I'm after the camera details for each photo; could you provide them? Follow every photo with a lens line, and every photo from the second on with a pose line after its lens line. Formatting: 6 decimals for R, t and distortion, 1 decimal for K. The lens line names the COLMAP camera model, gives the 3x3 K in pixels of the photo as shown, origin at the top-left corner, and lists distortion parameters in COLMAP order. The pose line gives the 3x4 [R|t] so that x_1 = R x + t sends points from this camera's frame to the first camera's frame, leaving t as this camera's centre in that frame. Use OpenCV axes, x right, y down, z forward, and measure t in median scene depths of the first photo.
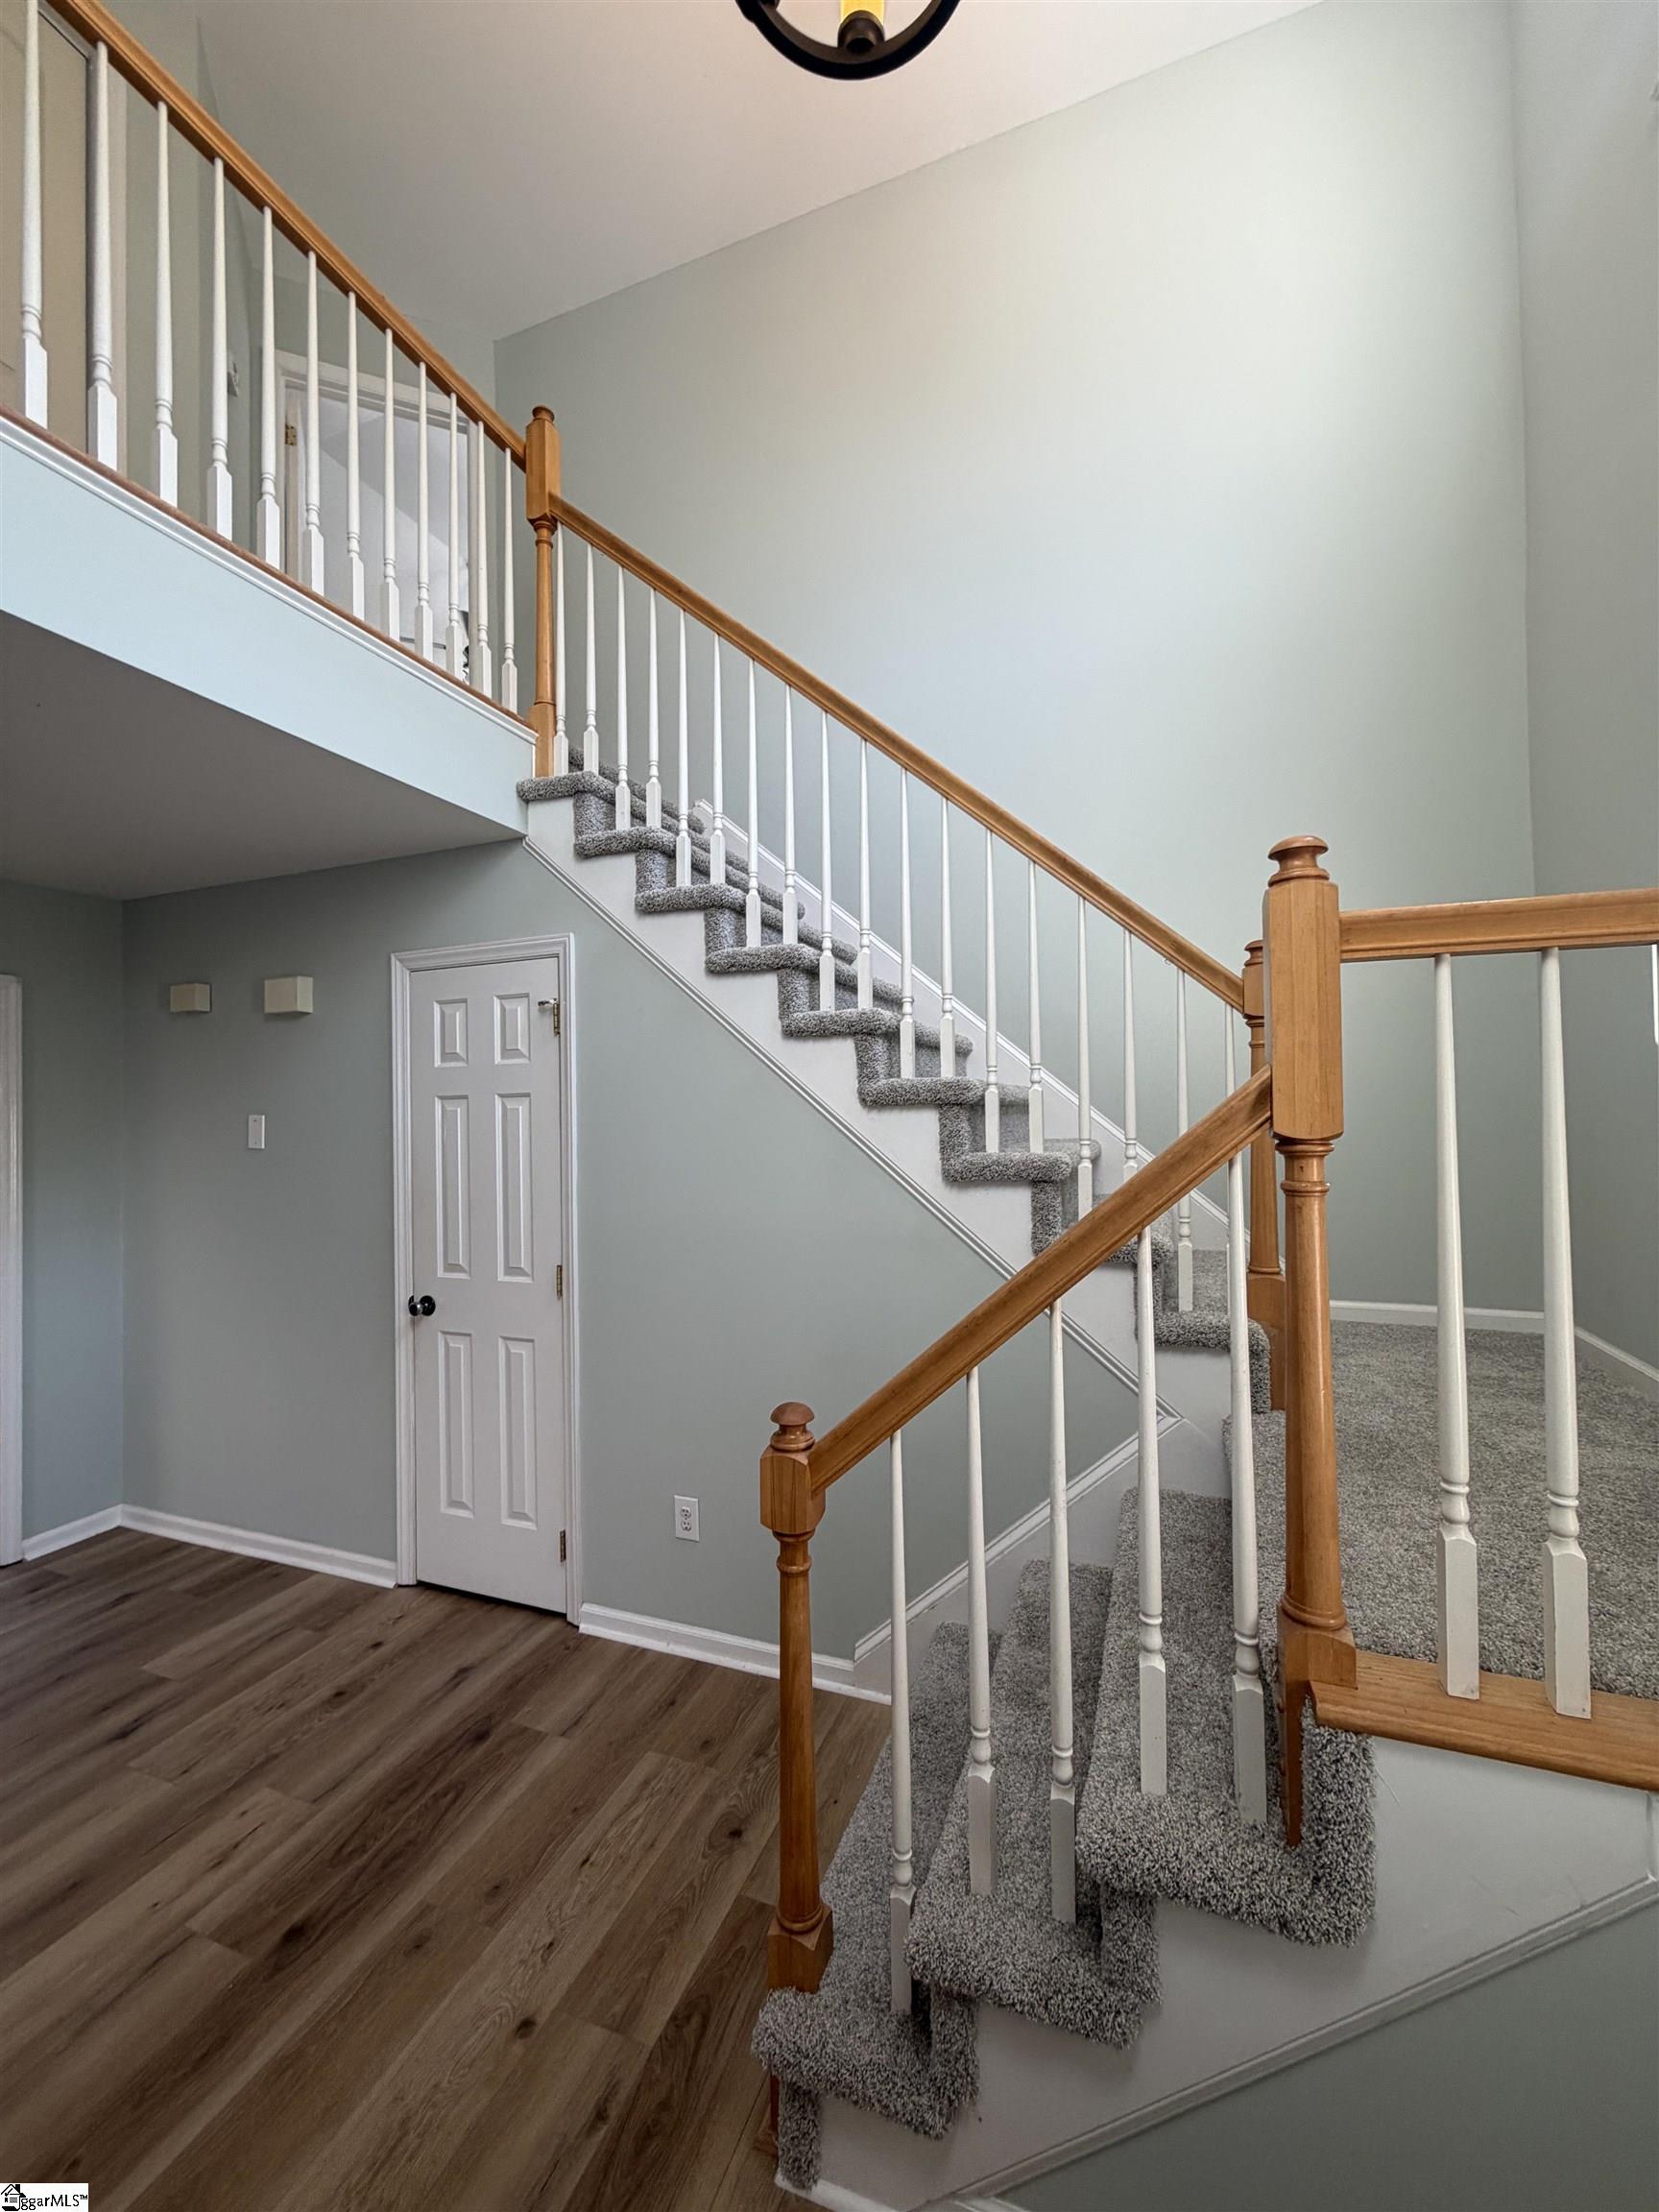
lens RADIAL K [[891.7, 0, 830.9], [0, 891.7, 1101.5], [0, 0, 1]] dist [-0.002929, 0.000178]
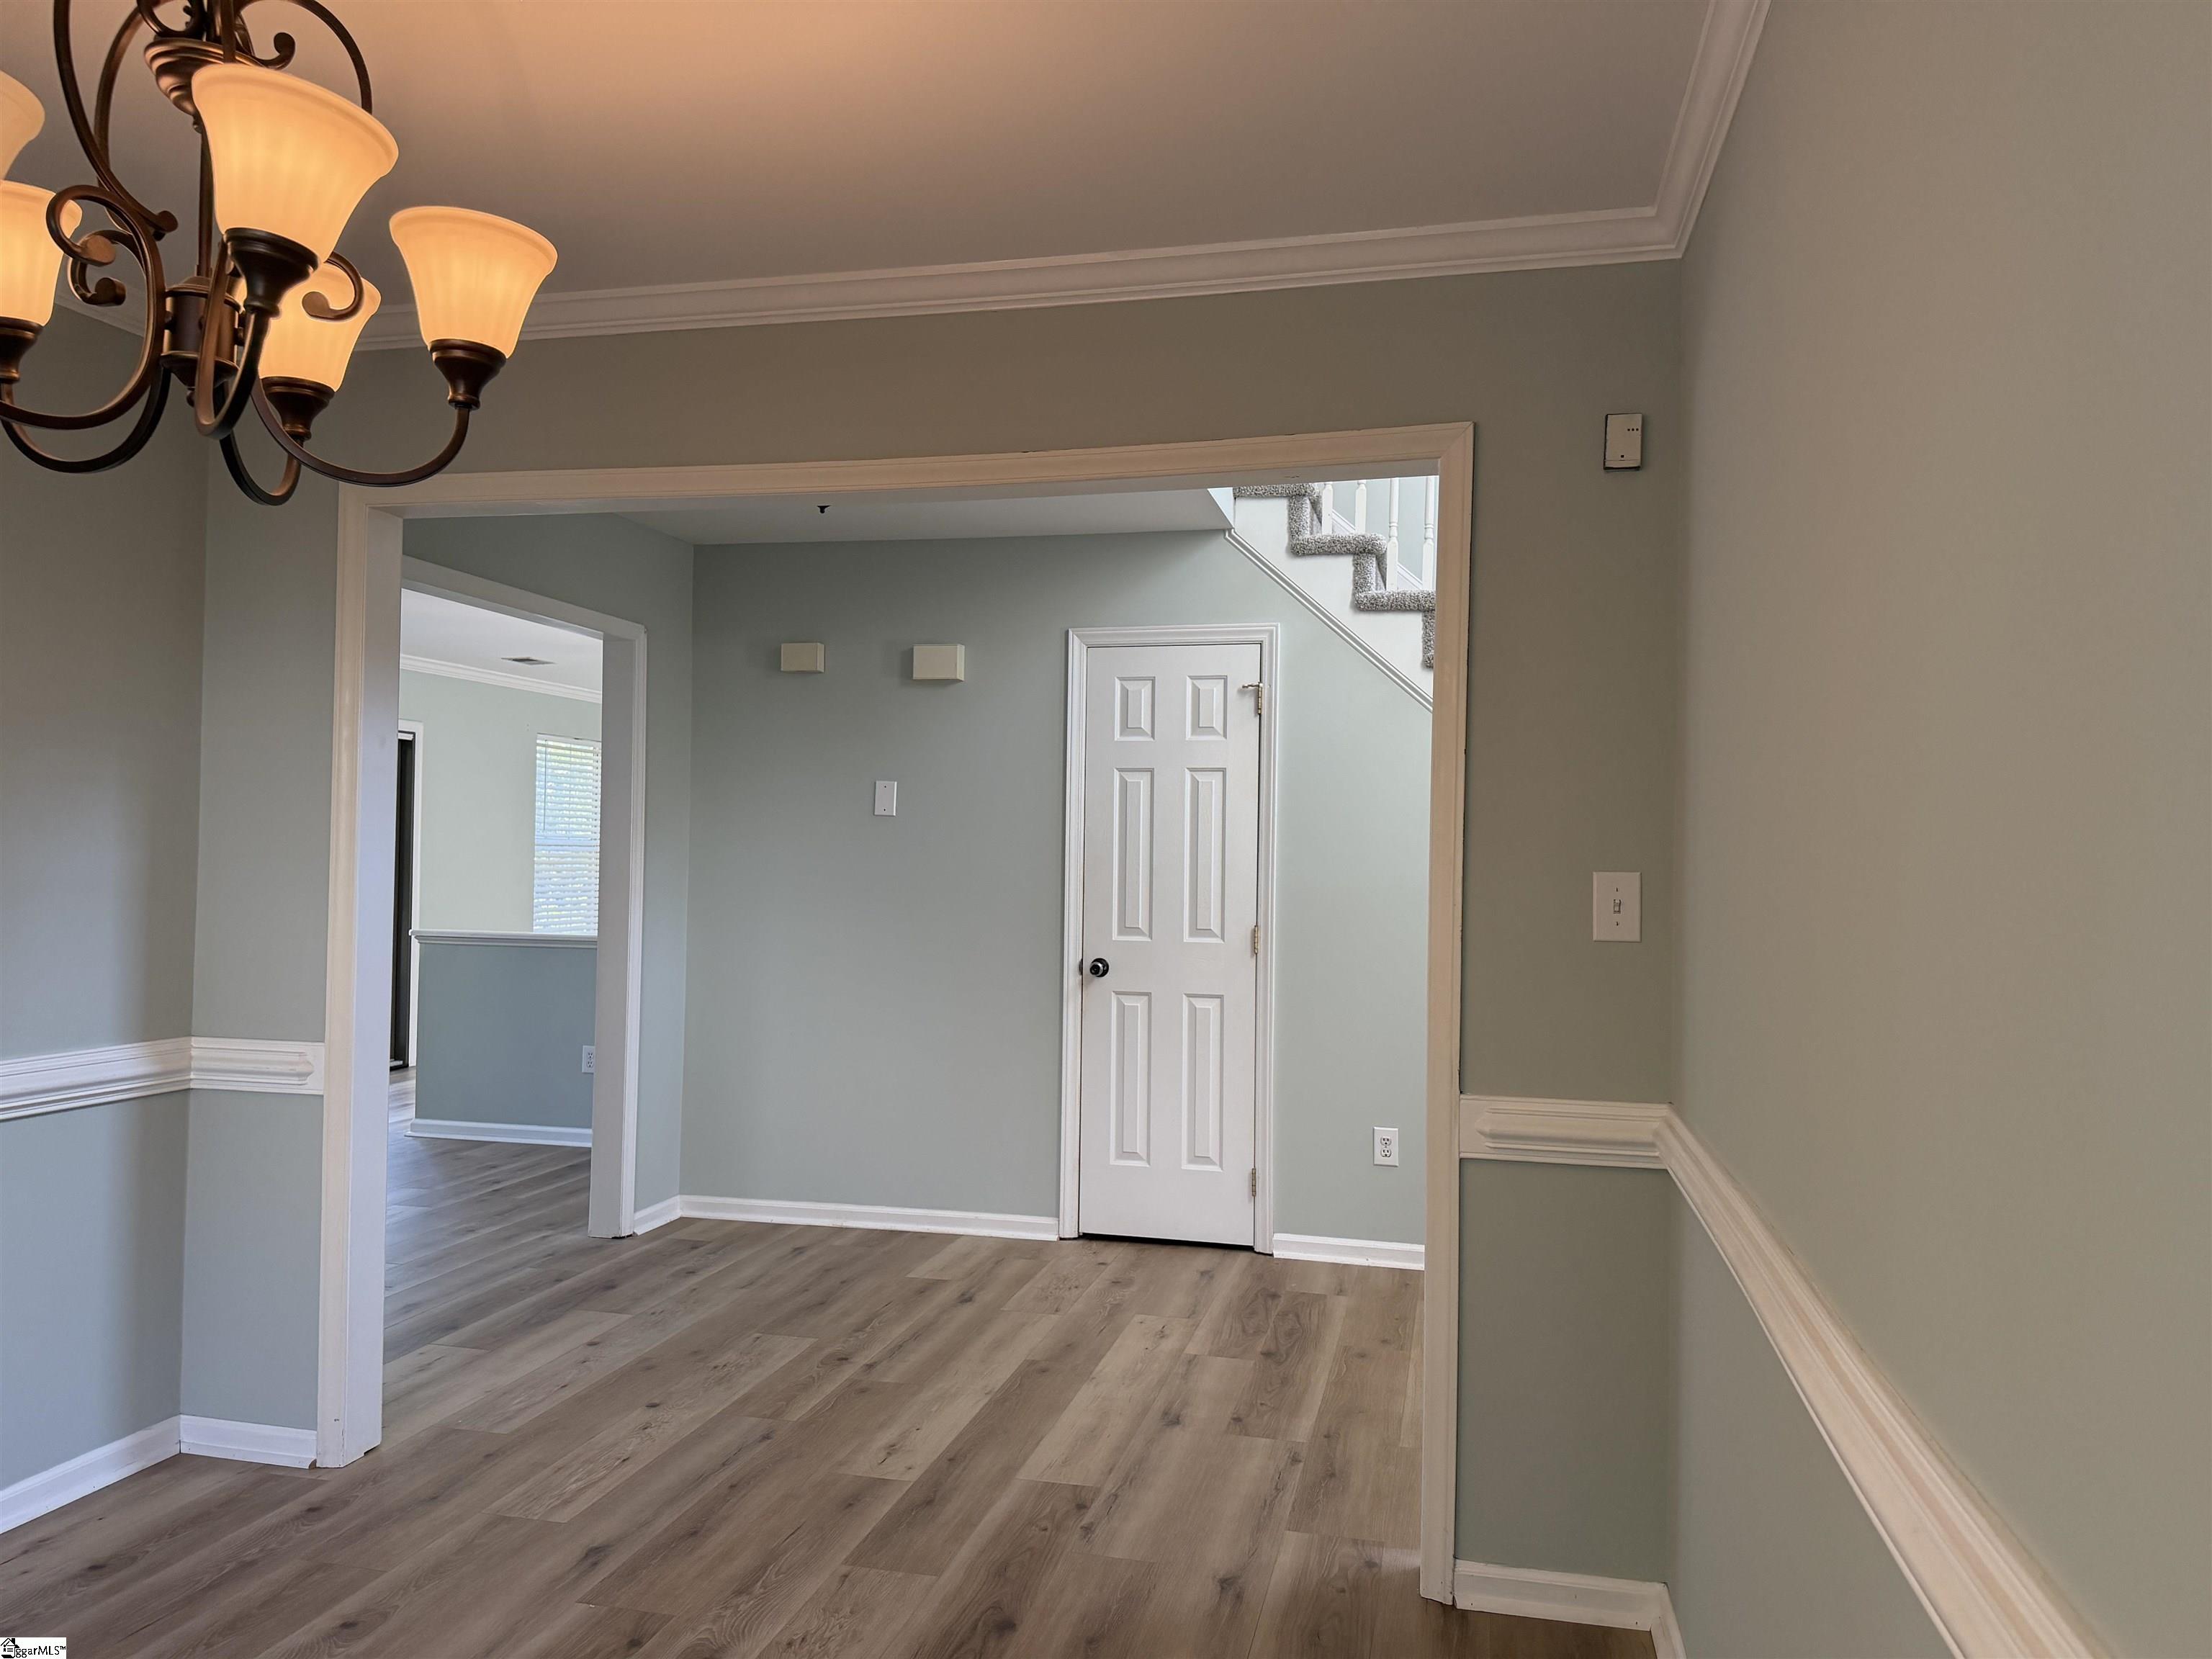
lens RADIAL K [[1541.7, 0, 1104.4], [0, 1541.7, 834.8], [0, 0, 1]] dist [0.101033, -0.000052]
pose [[0.990880, 0.033985, 0.130391, -0.730627], [-0.033644, 0.999422, -0.004822, 0.087201], [-0.130479, 0.000391, 0.991451, -0.844336]]
